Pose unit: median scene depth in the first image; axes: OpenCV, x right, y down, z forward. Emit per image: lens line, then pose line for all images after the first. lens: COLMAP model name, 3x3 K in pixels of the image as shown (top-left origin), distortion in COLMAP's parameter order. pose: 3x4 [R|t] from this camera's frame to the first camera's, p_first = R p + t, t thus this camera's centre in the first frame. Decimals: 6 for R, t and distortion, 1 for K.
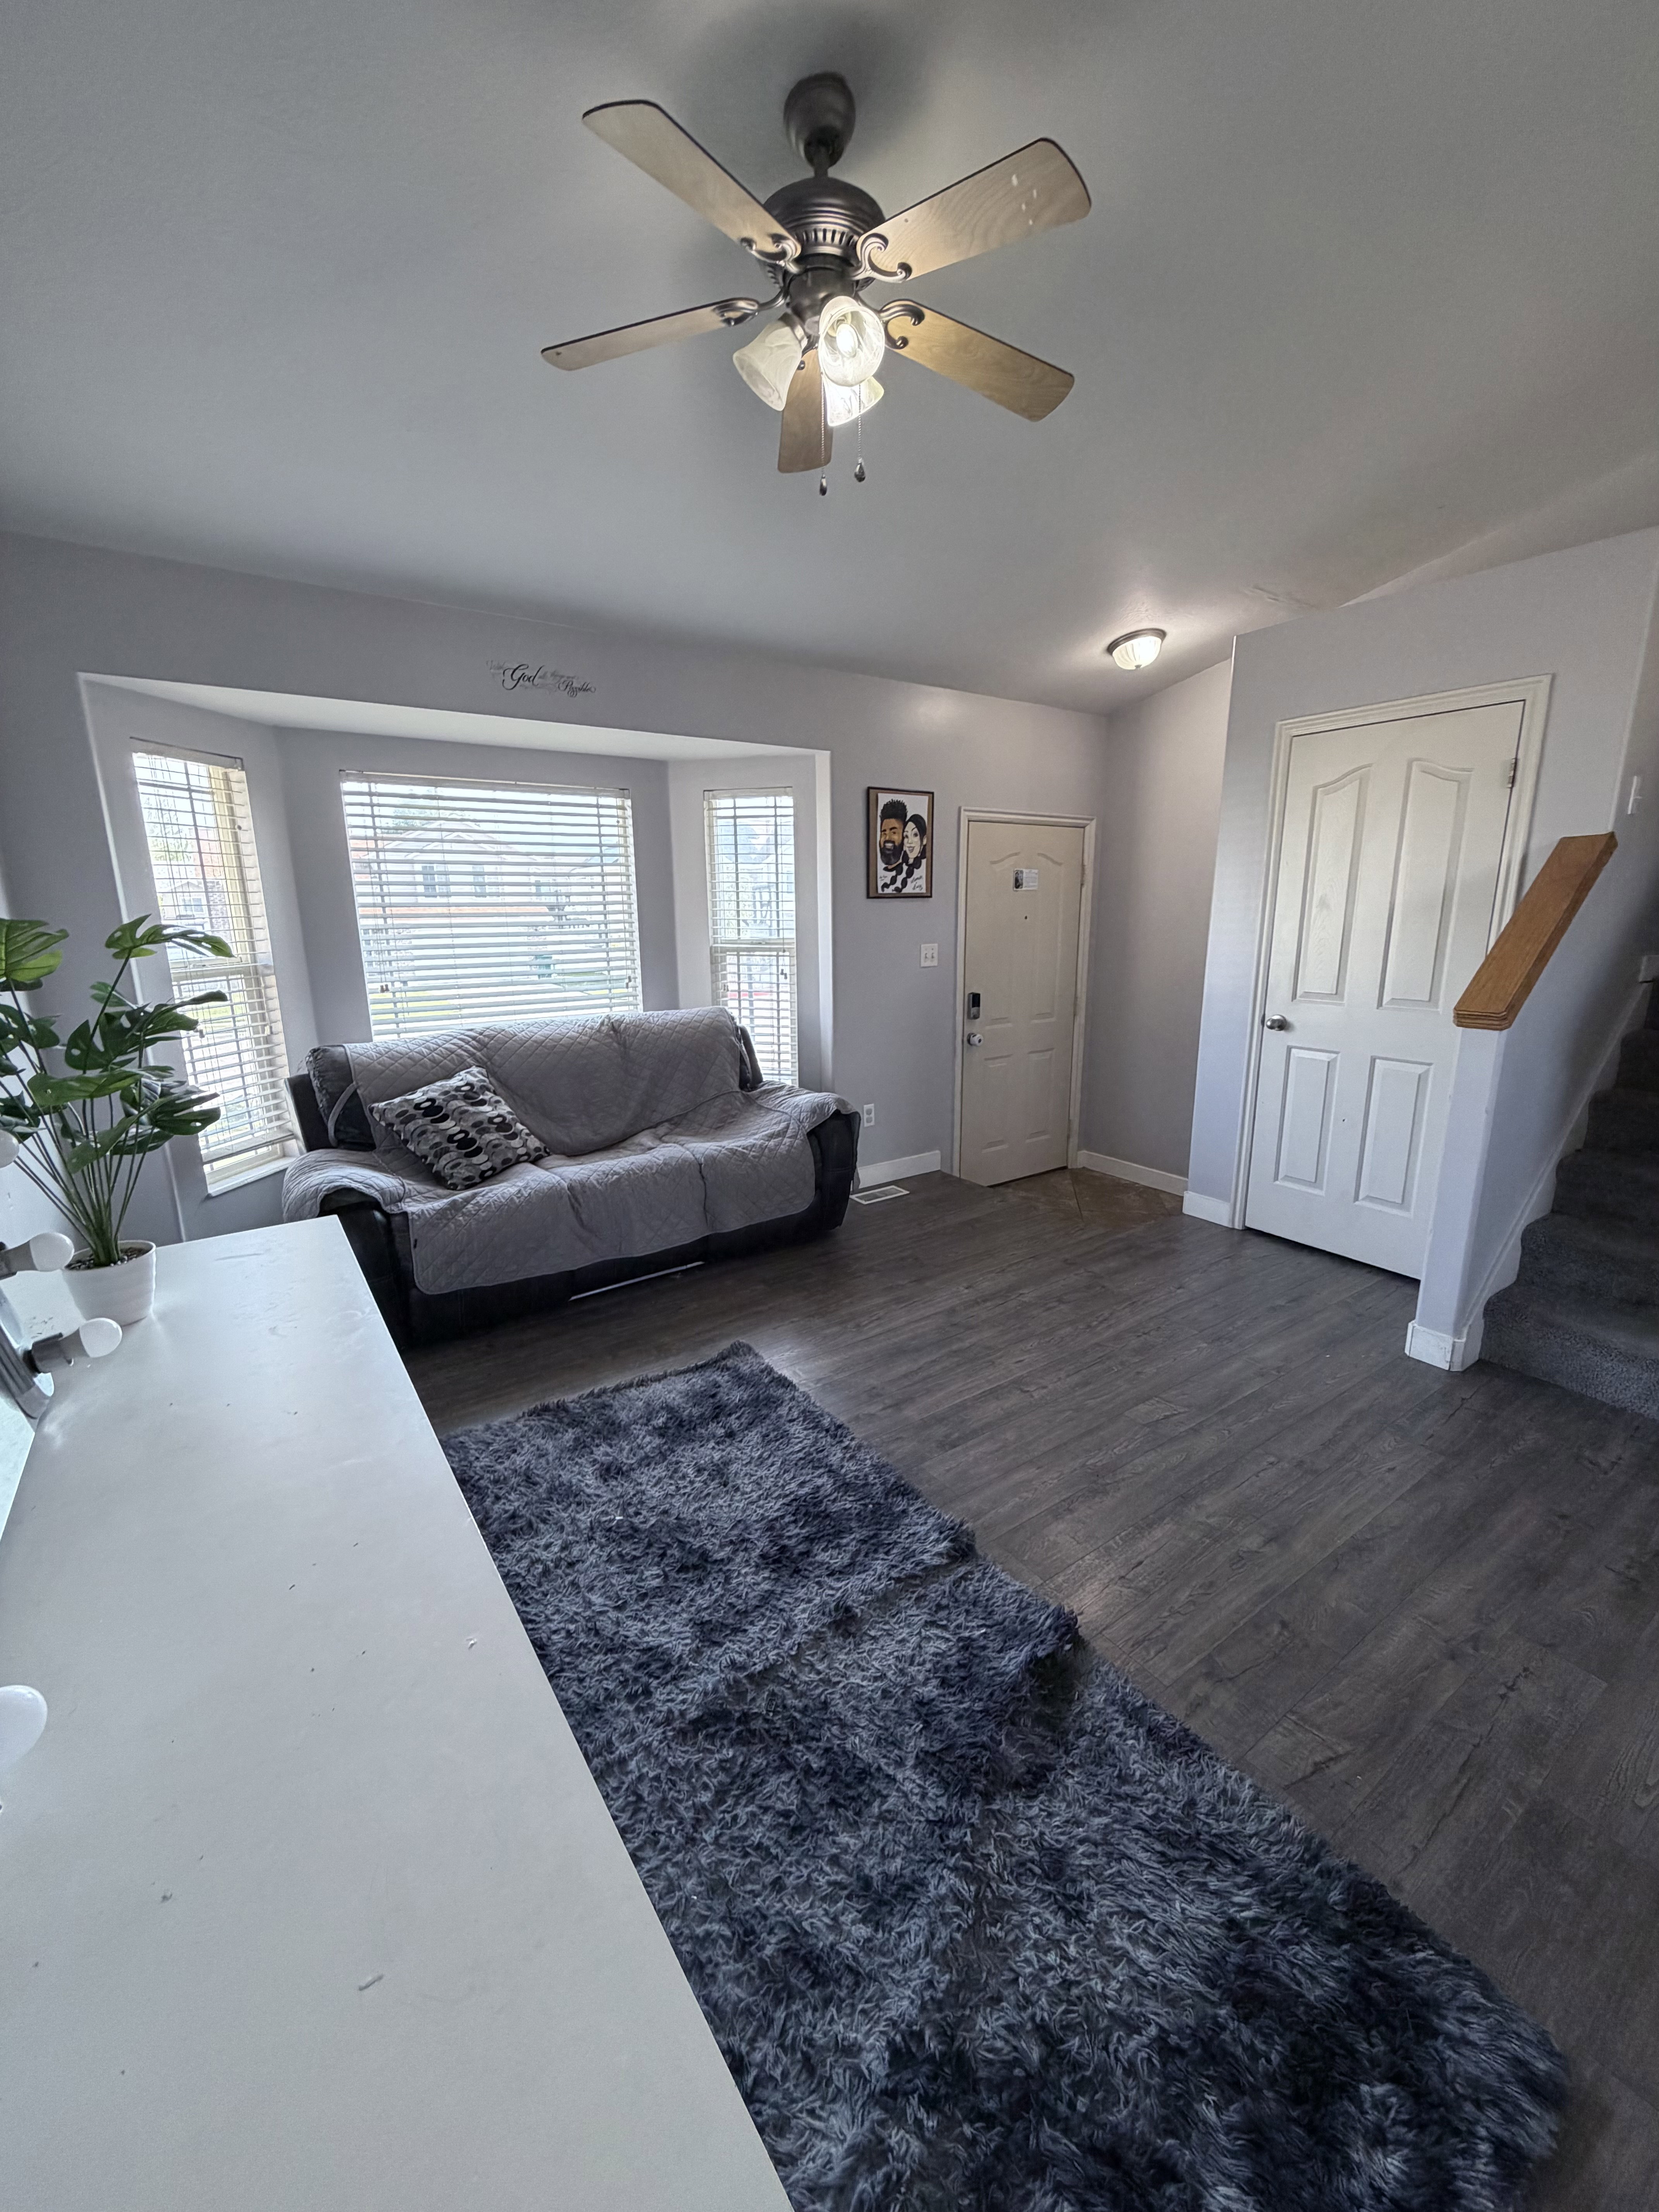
lens RADIAL K [[882.1, 0, 816.3], [0, 882.1, 1096.3], [0, 0, 1]] dist [-0.001100, 0.000297]
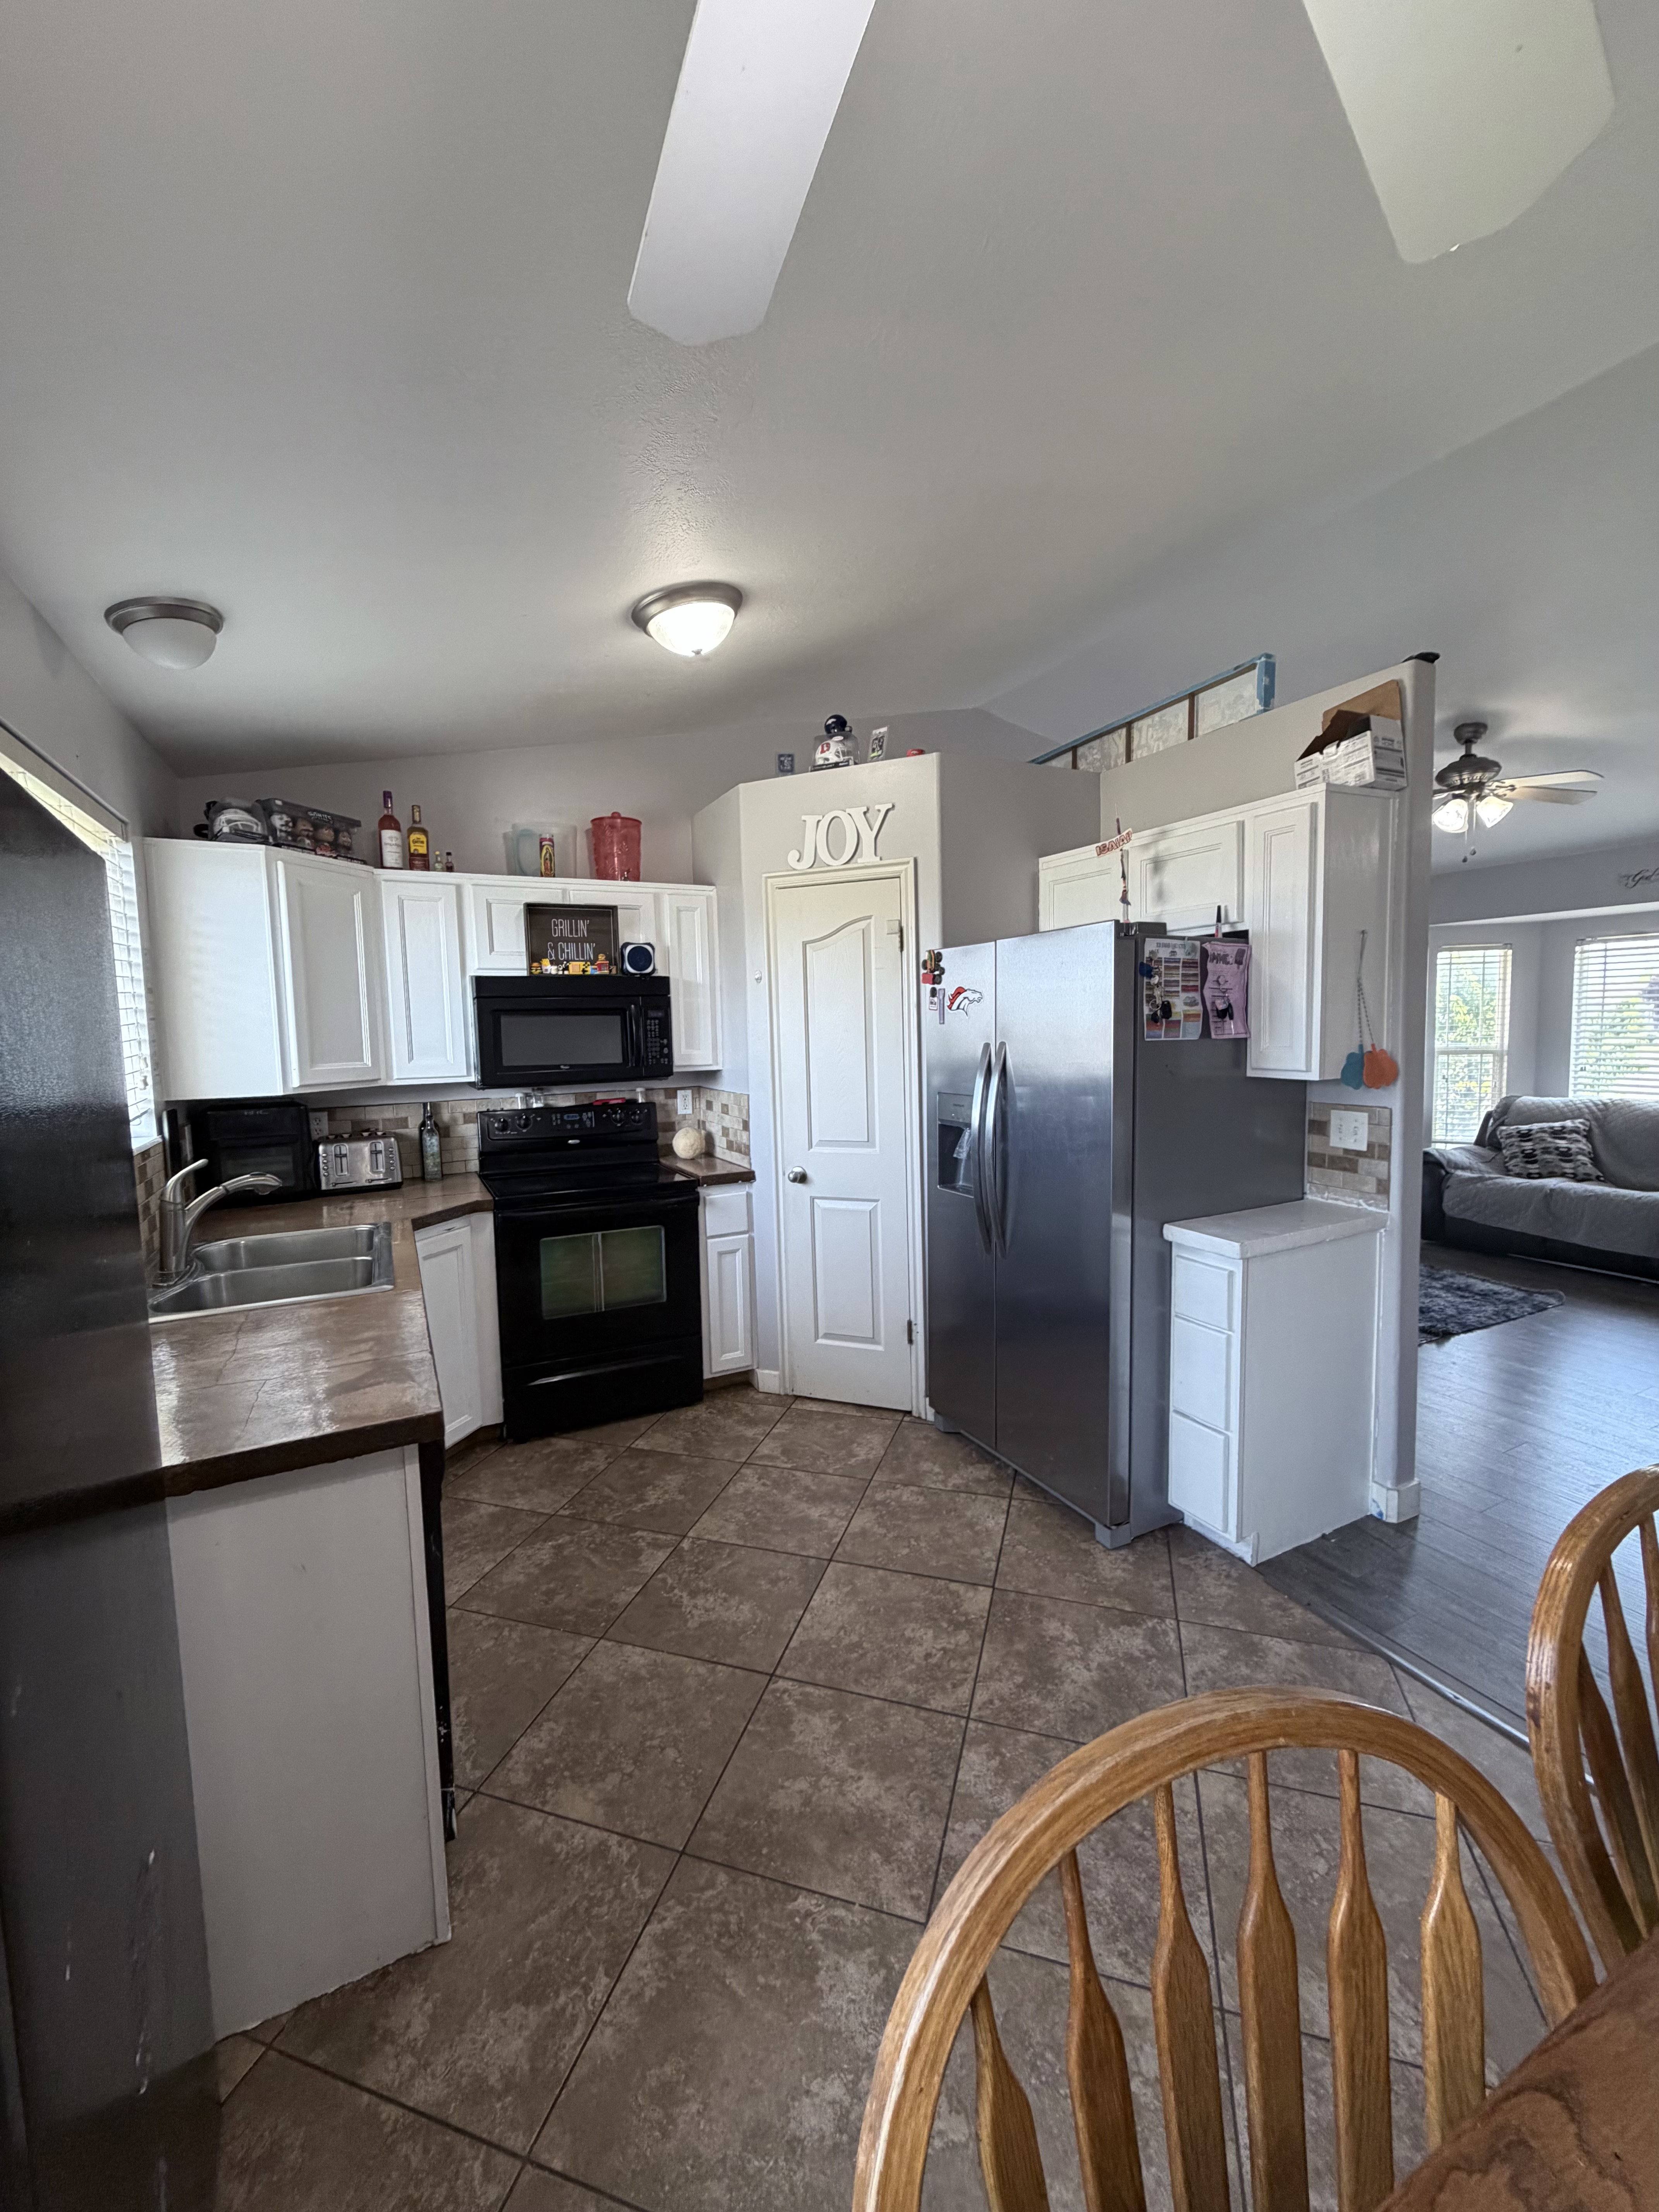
lens RADIAL K [[882.1, 0, 829.7], [0, 882.1, 1096.4], [0, 0, 1]] dist [-0.001100, 0.000297]
pose [[-0.120769, 0.097450, -0.987886, 1.907448], [-0.188356, 0.974841, 0.119190, -0.010574], [0.974647, 0.200468, -0.099375, -0.241006]]
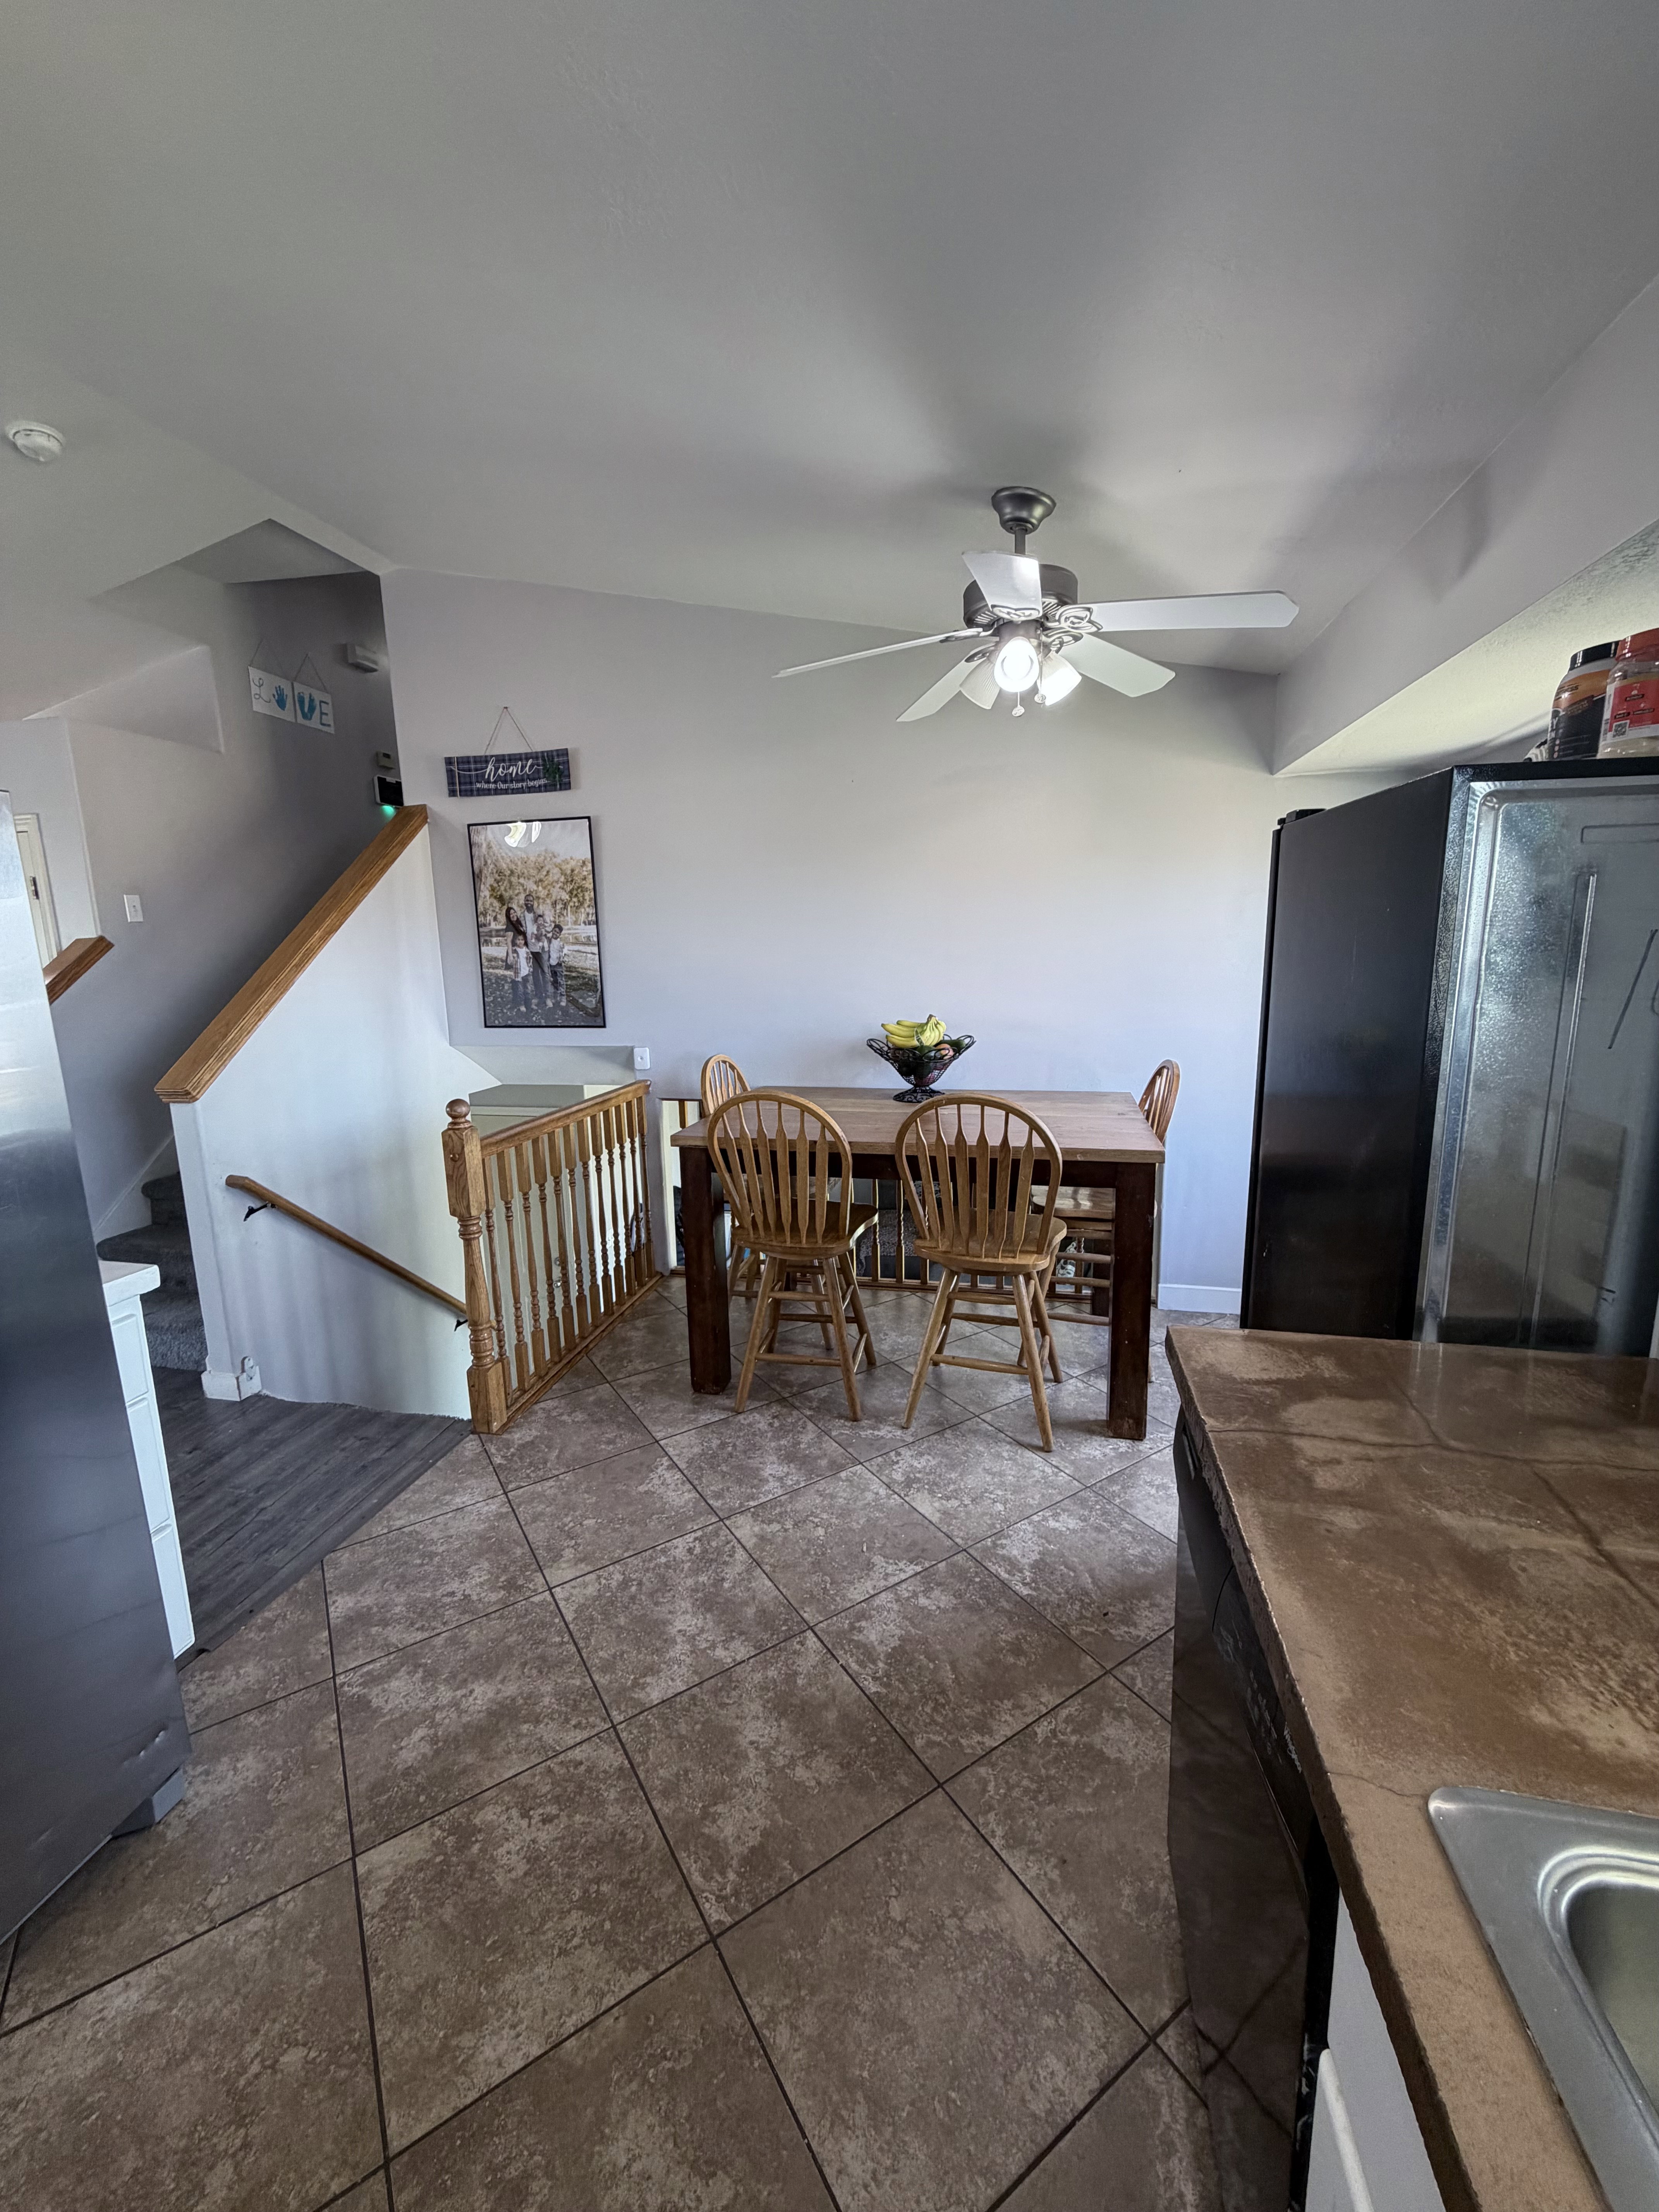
lens RADIAL K [[882.1, 0, 831.5], [0, 882.1, 1100.8], [0, 0, 1]] dist [-0.001100, 0.000297]
pose [[0.725608, -0.127827, 0.676132, 0.842533], [0.162284, 0.986666, 0.012376, 0.124161], [-0.668698, 0.100745, 0.736677, -0.804111]]
